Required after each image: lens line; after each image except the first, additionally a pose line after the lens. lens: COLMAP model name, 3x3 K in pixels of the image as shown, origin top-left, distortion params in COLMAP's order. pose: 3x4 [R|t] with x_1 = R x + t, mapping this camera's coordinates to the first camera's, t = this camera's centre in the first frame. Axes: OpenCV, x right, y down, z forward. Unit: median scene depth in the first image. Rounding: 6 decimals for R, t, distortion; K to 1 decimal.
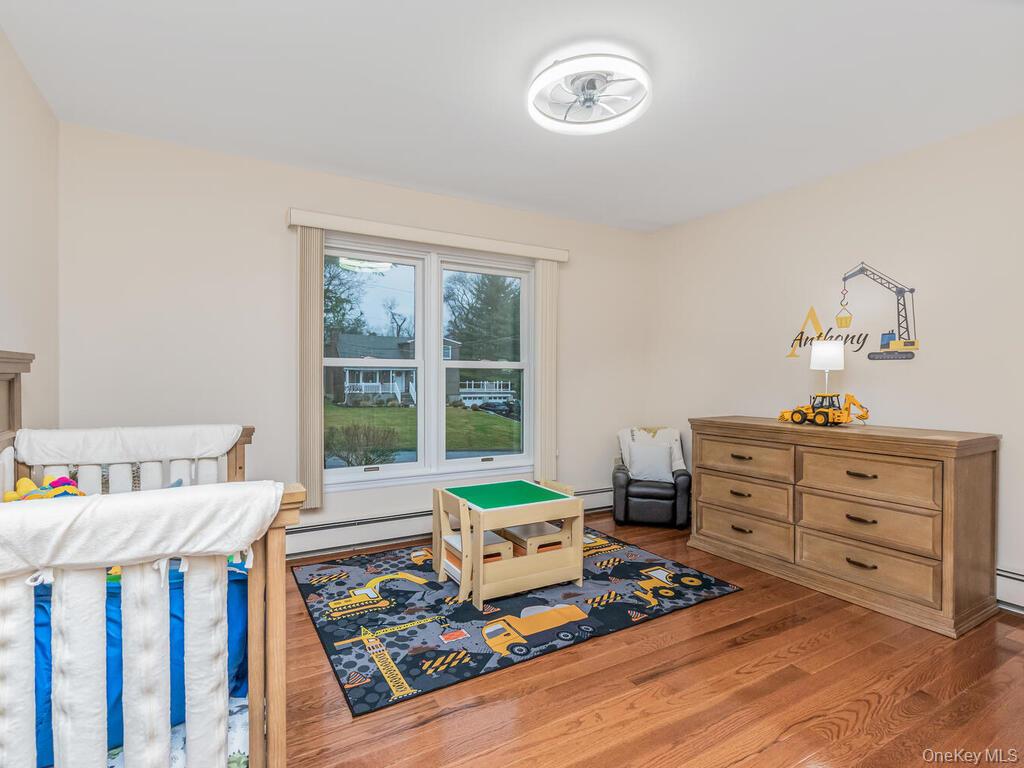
lens RADIAL K [[517.2, 0, 517.7], [0, 517.2, 385.1], [0, 0, 1]] dist [-0.000717, -0.000039]
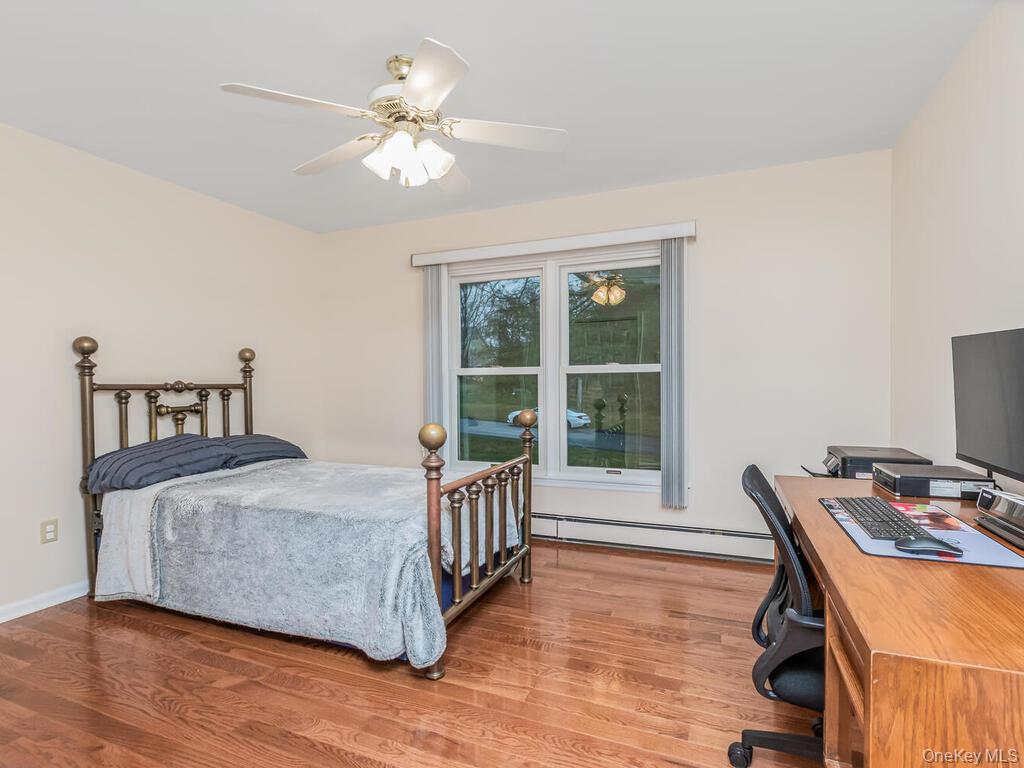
lens RADIAL K [[517.2, 0, 516.6], [0, 517.2, 386.5], [0, 0, 1]] dist [-0.000717, -0.000039]
pose [[0.610398, -0.006296, -0.792070, 0.534634], [0.003769, 0.999980, -0.005044, -0.003216], [0.792086, 0.000094, 0.610410, 0.287996]]
